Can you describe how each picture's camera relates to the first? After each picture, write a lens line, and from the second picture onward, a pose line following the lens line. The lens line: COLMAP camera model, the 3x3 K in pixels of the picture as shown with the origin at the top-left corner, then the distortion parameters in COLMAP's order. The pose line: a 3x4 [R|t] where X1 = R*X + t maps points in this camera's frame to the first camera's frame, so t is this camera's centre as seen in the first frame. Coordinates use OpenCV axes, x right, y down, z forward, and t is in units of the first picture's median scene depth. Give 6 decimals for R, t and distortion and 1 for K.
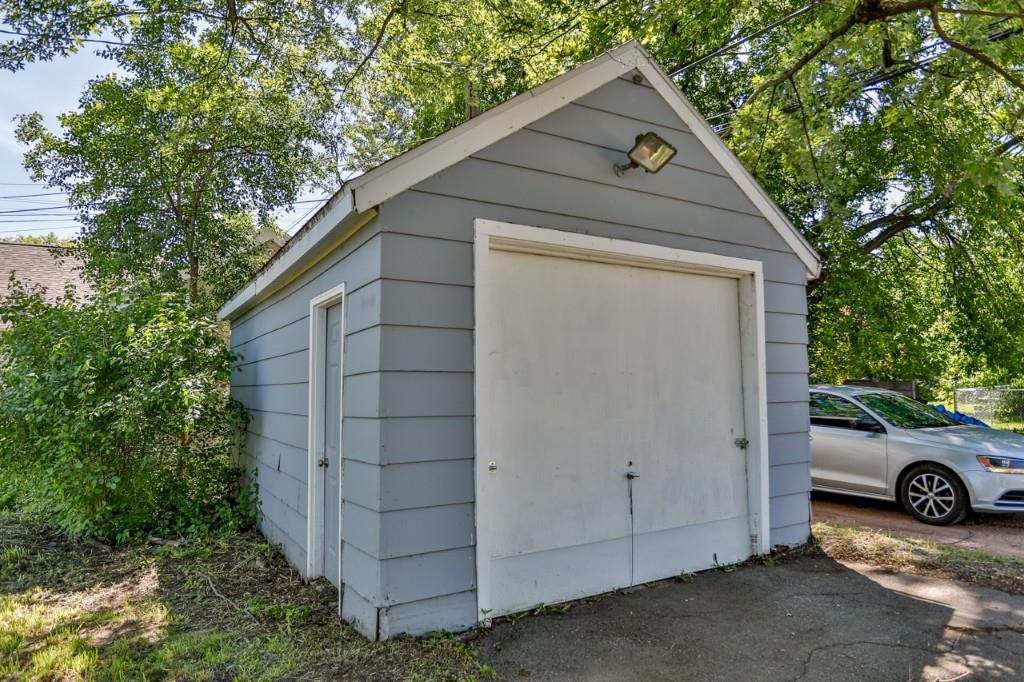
lens RADIAL K [[592.8, 0, 482.1], [0, 592.8, 359.2], [0, 0, 1]] dist [-0.000416, 0.000402]
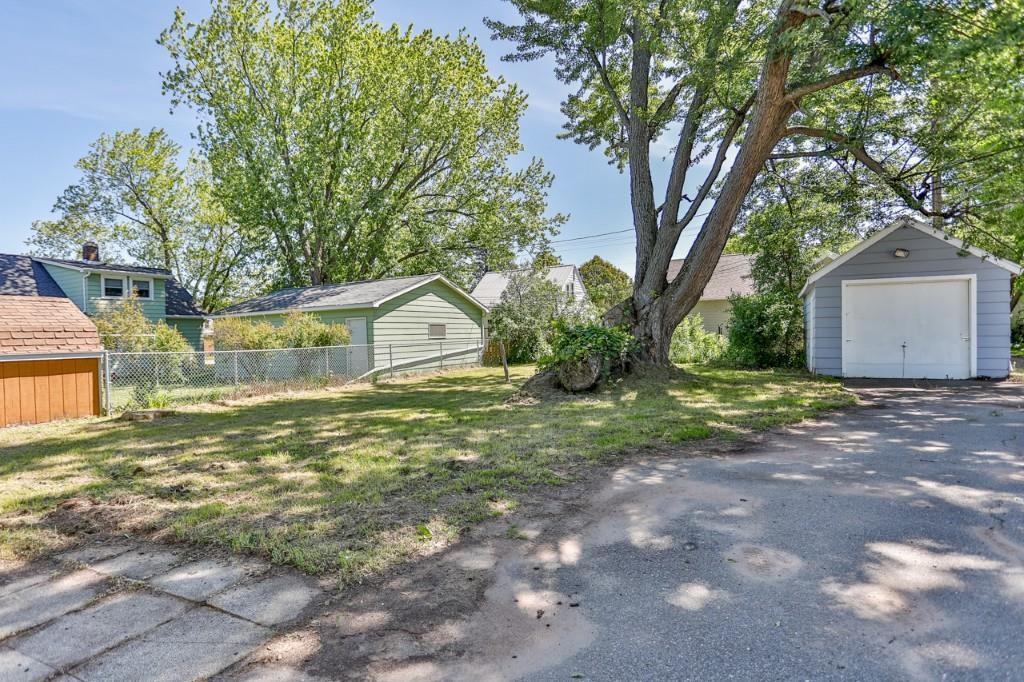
lens RADIAL K [[569.9, 0, 512.0], [0, 569.9, 341.0], [0, 0, 1]] dist [0.000467, 0.001426]
pose [[0.563812, 0.005319, -0.825886, 1.443230], [0.053430, 0.997650, 0.042901, -0.081118], [0.824173, -0.068315, 0.562203, -2.301652]]
